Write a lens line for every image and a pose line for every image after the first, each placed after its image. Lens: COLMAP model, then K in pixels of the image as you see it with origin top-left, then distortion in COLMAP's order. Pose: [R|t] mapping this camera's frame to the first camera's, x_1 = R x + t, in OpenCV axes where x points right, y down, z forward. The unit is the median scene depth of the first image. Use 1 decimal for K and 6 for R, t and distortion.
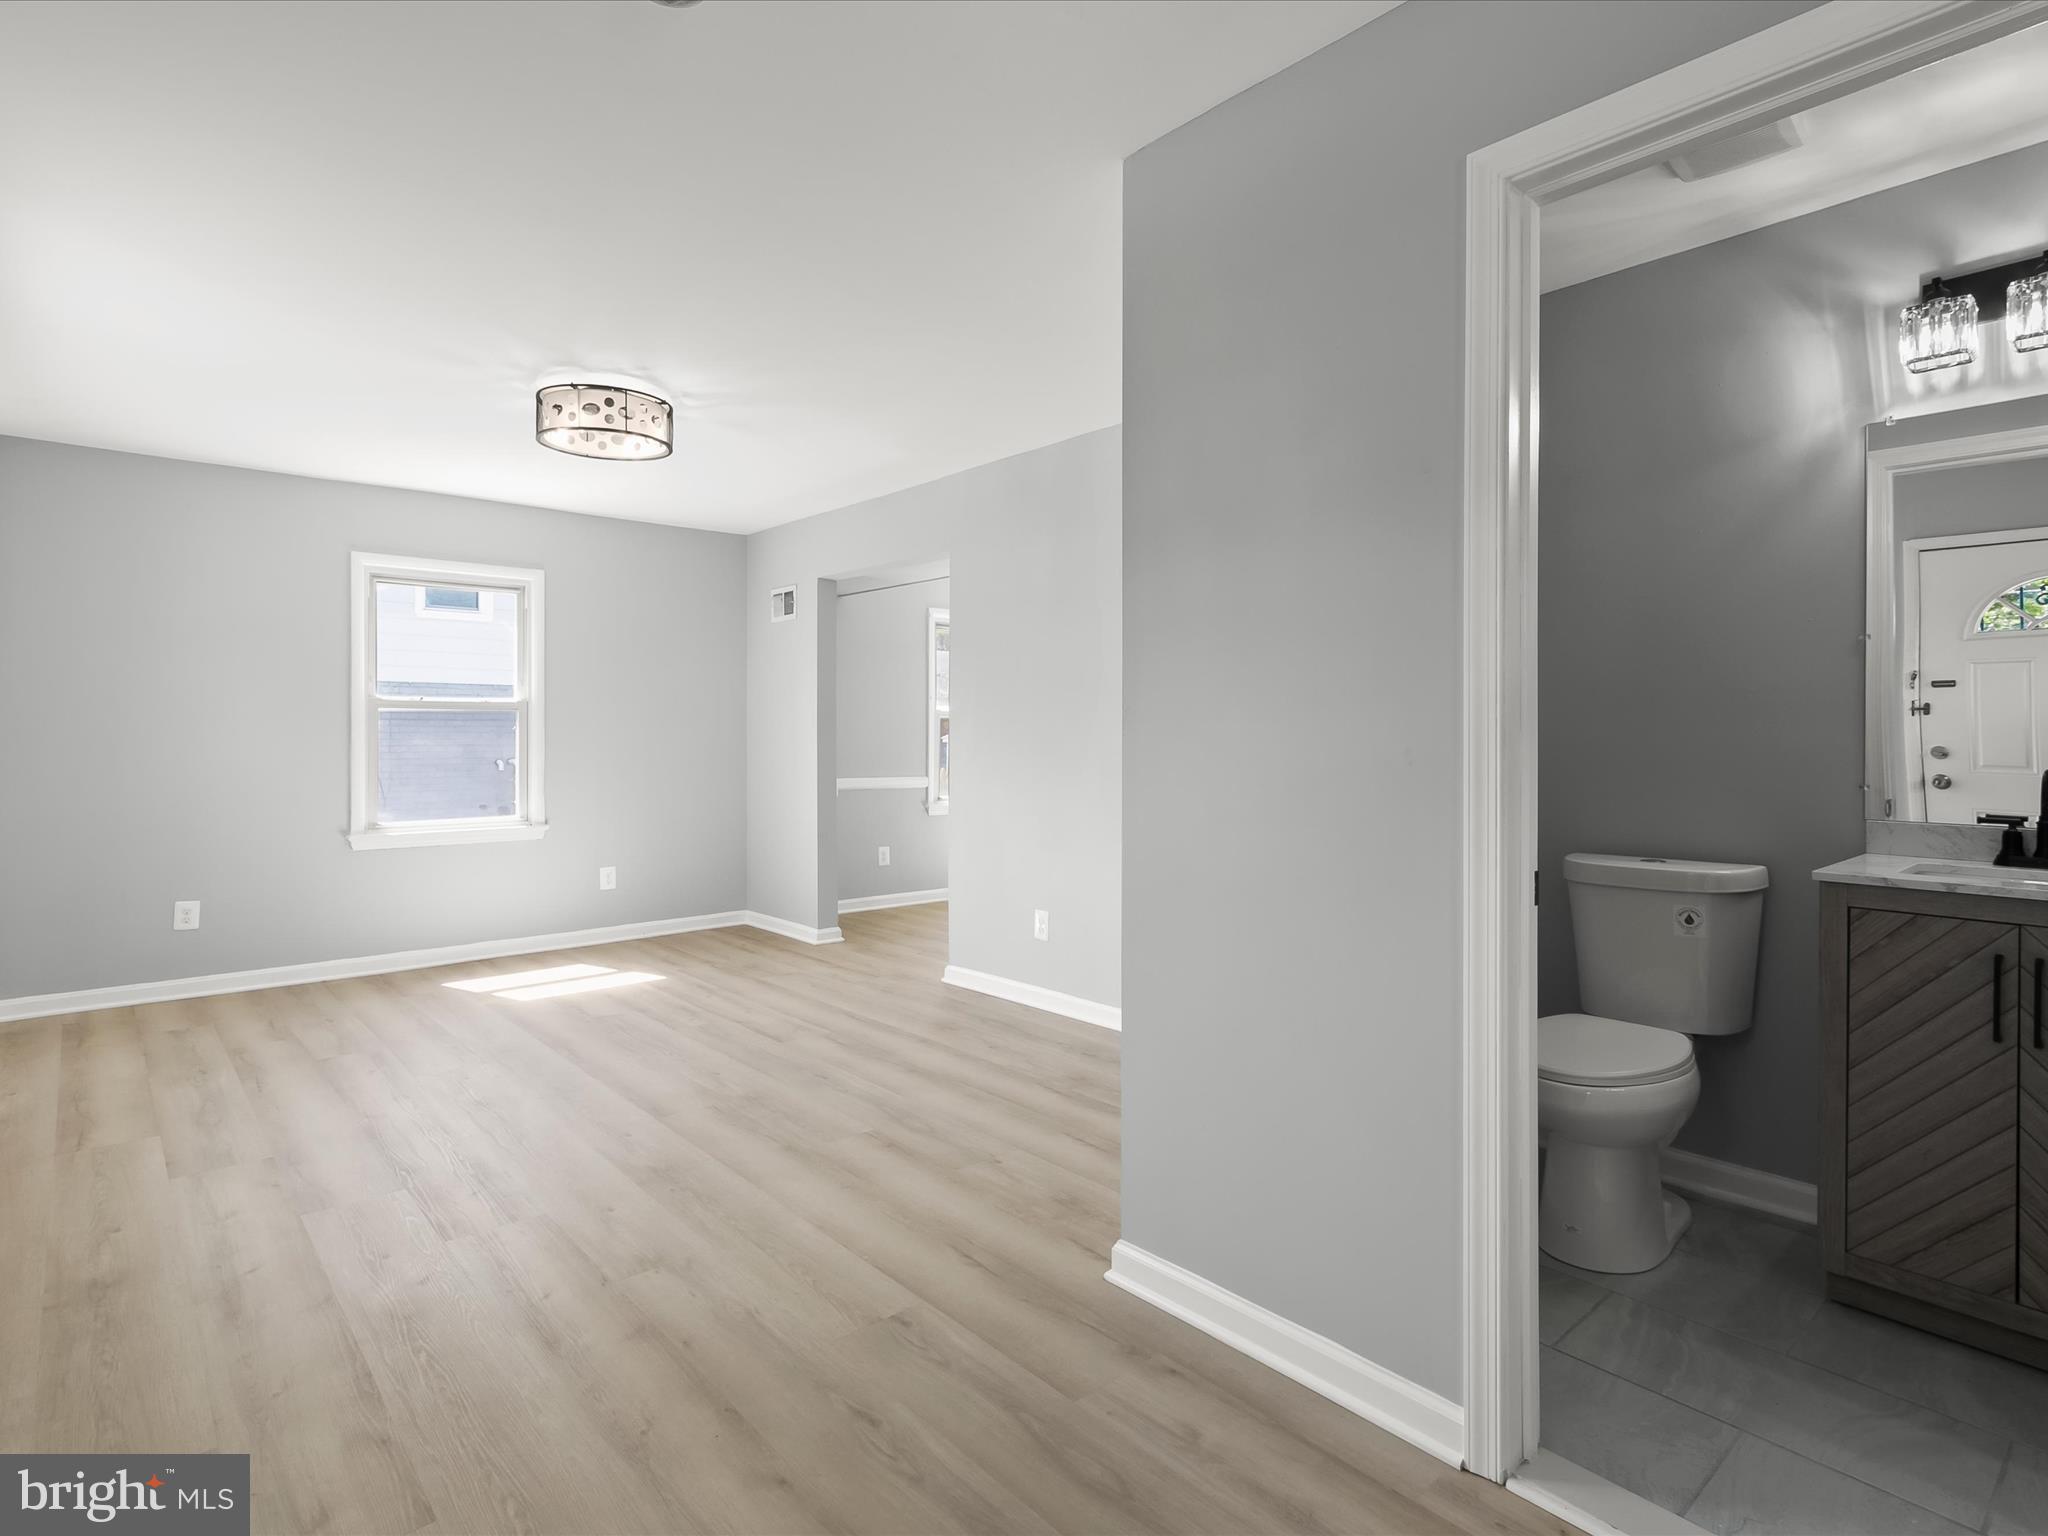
lens RADIAL K [[1075.8, 0, 1024.6], [0, 1075.8, 752.6], [0, 0, 1]] dist [0.001469, 0.000976]
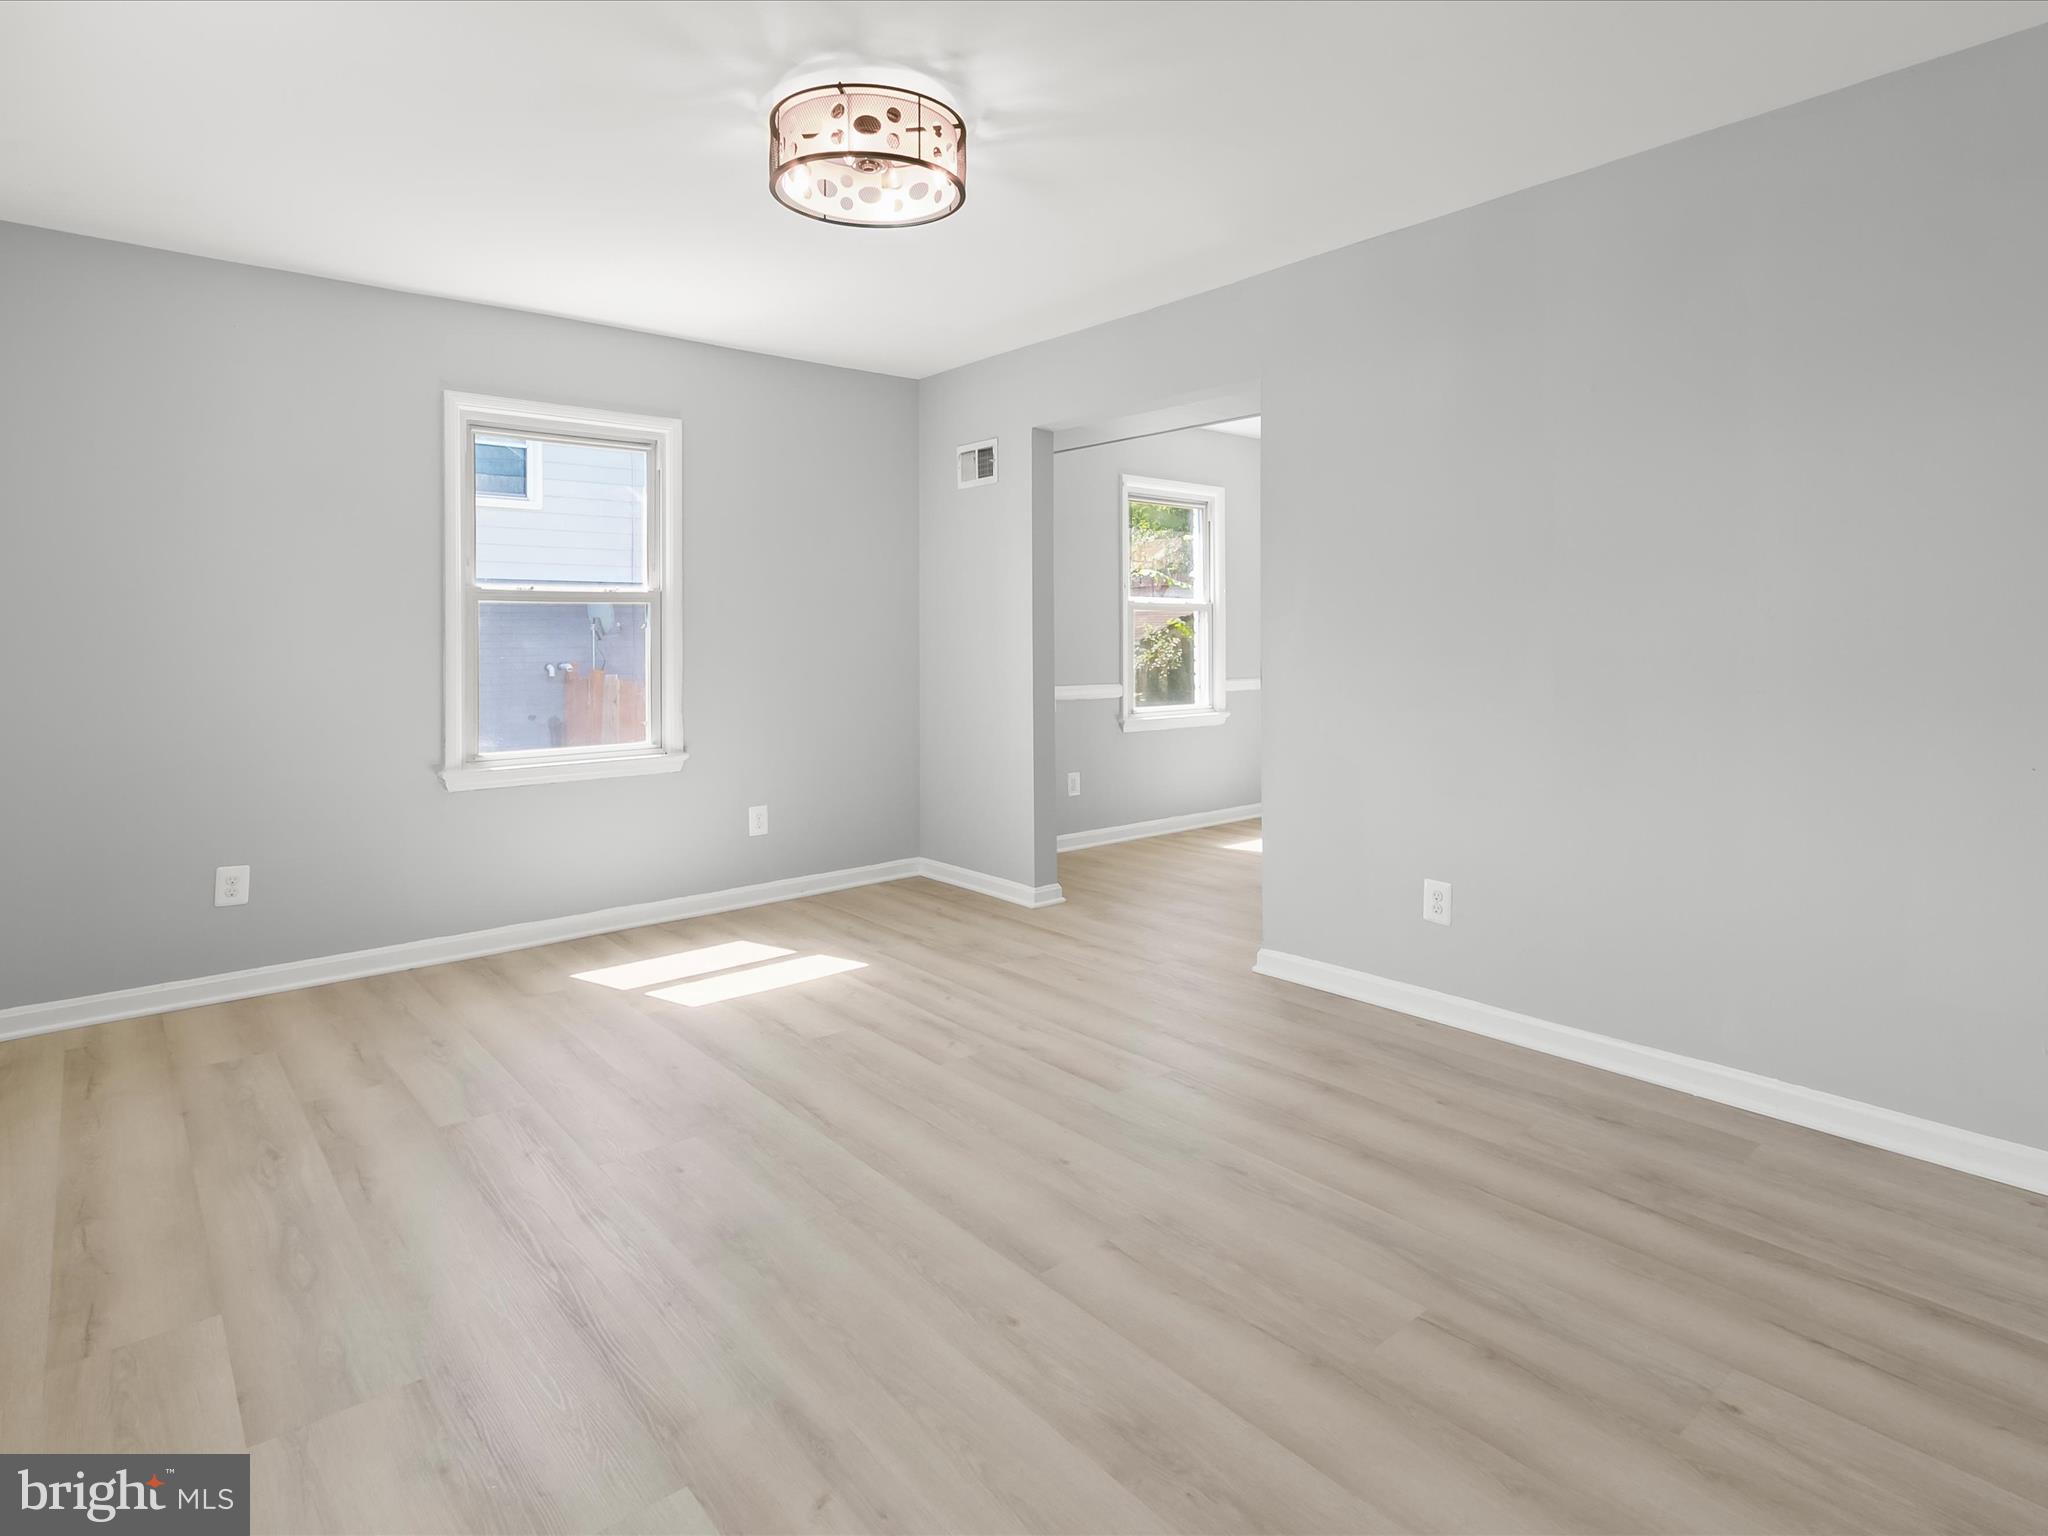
lens RADIAL K [[1124.3, 0, 1026.7], [0, 1124.3, 642.1], [0, 0, 1]] dist [-0.000840, 0.001131]
pose [[0.999673, -0.006535, -0.024708, -0.269296], [0.006324, 0.999943, -0.008621, -0.004220], [0.024763, 0.008462, 0.999658, 0.307247]]
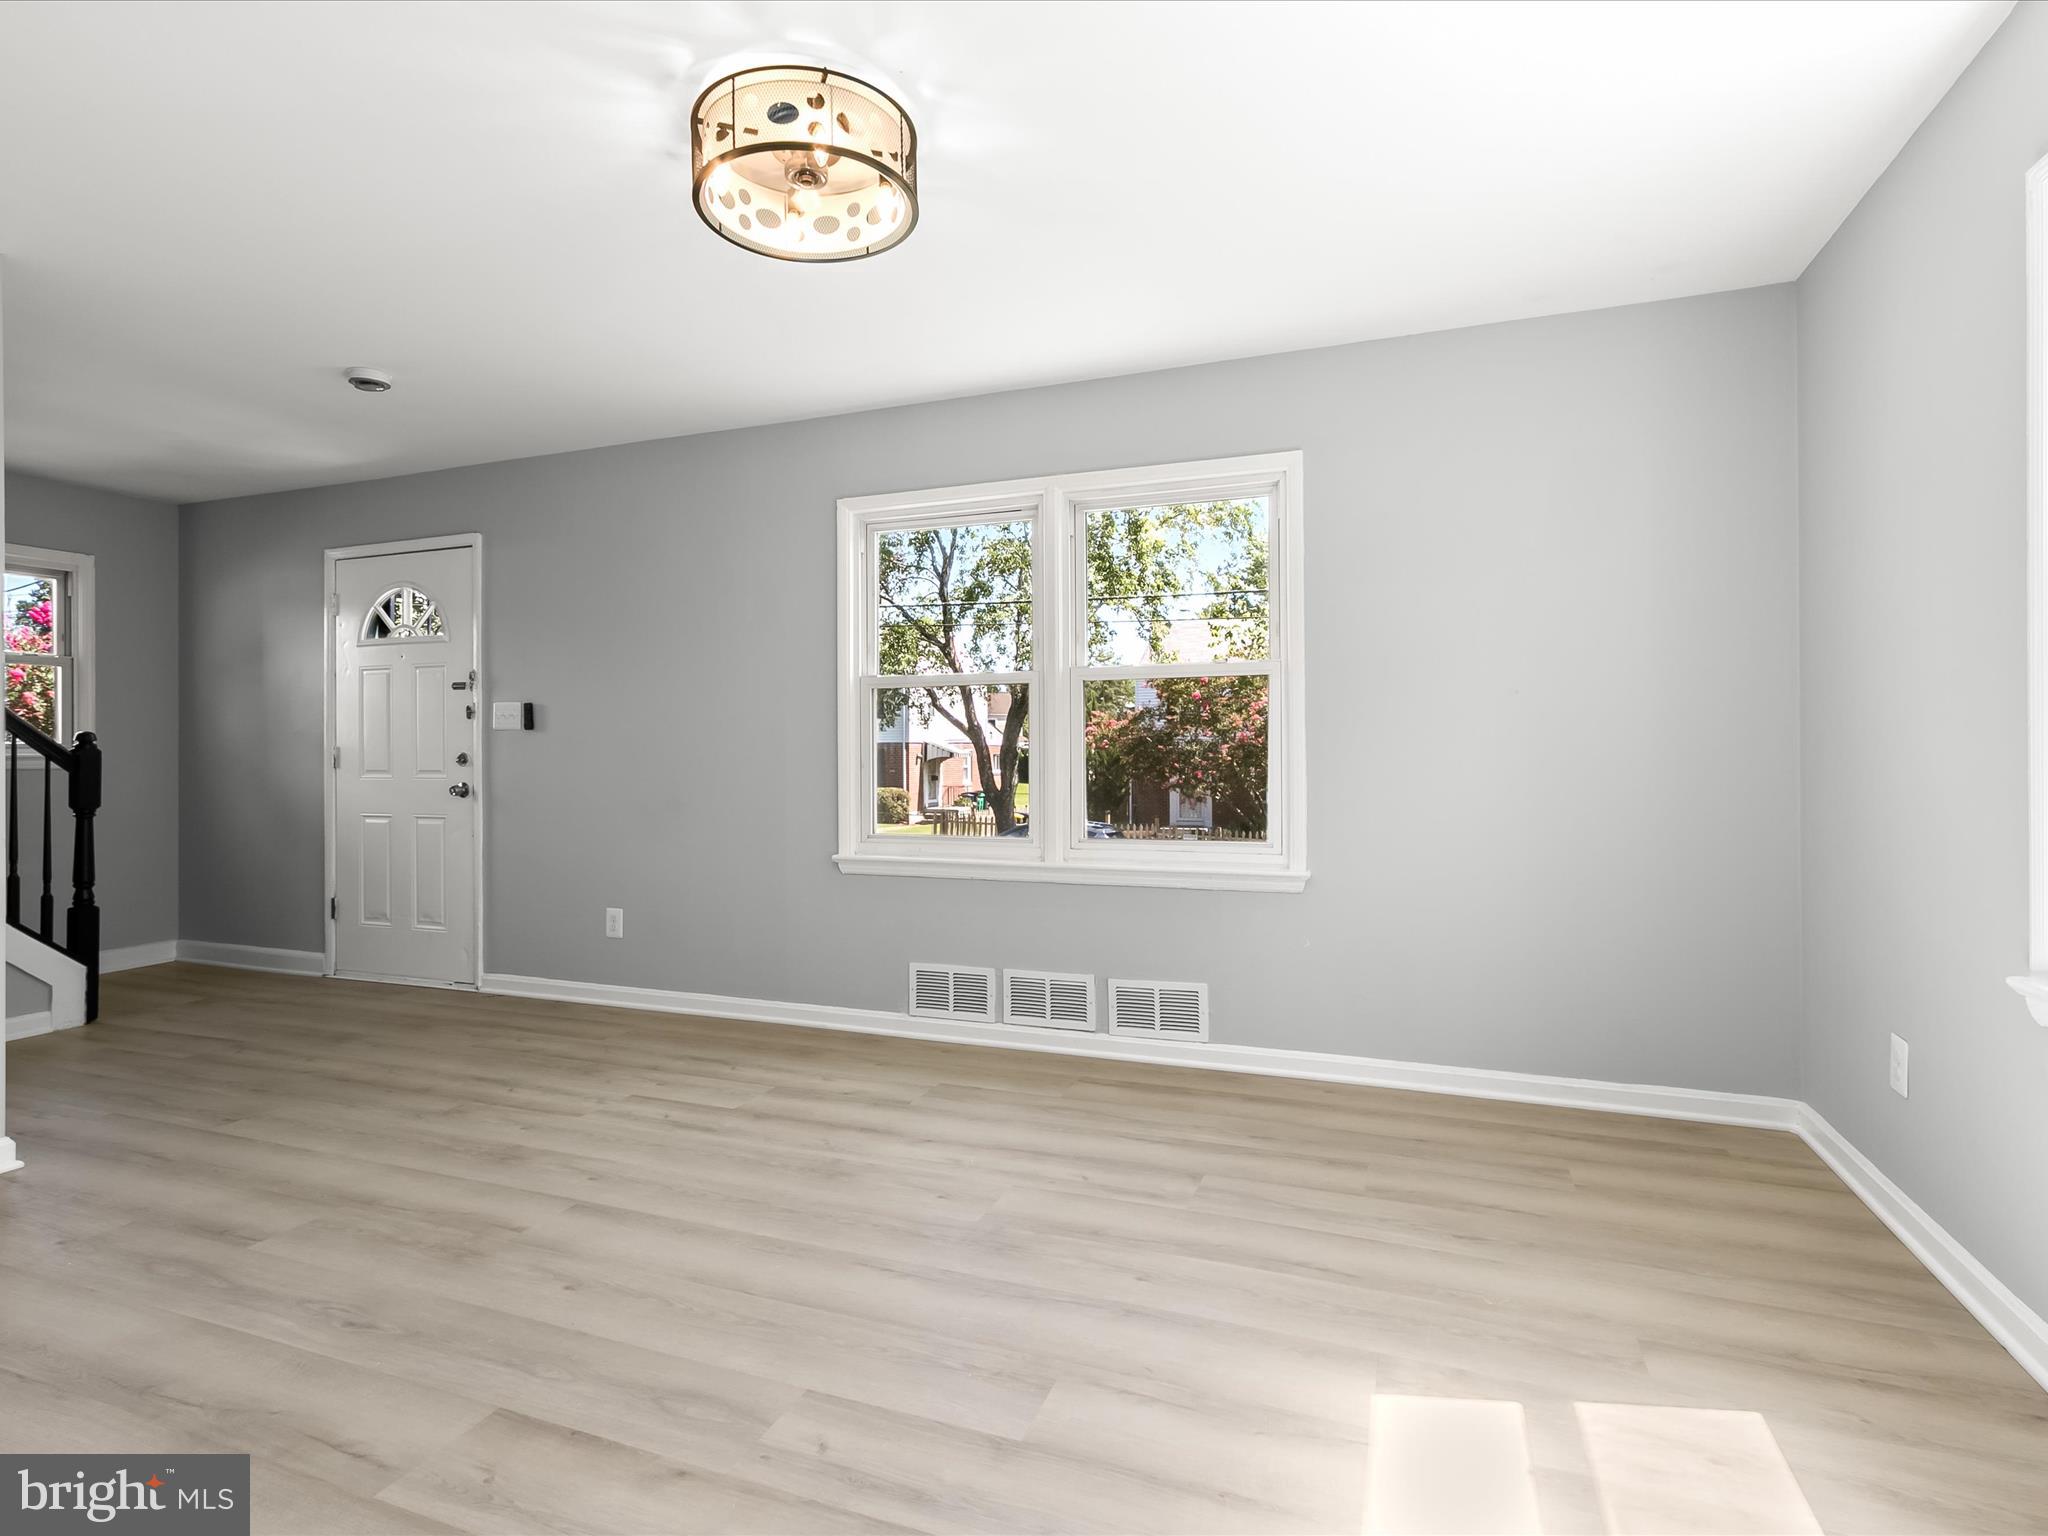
lens RADIAL K [[1075.8, 0, 1024.6], [0, 1075.8, 752.6], [0, 0, 1]] dist [0.001469, 0.000976]
pose [[-0.888753, -0.000137, -0.458386, -0.220531], [-0.006193, 0.999912, 0.011708, -0.003440], [0.458344, 0.013244, -0.888676, 1.517488]]
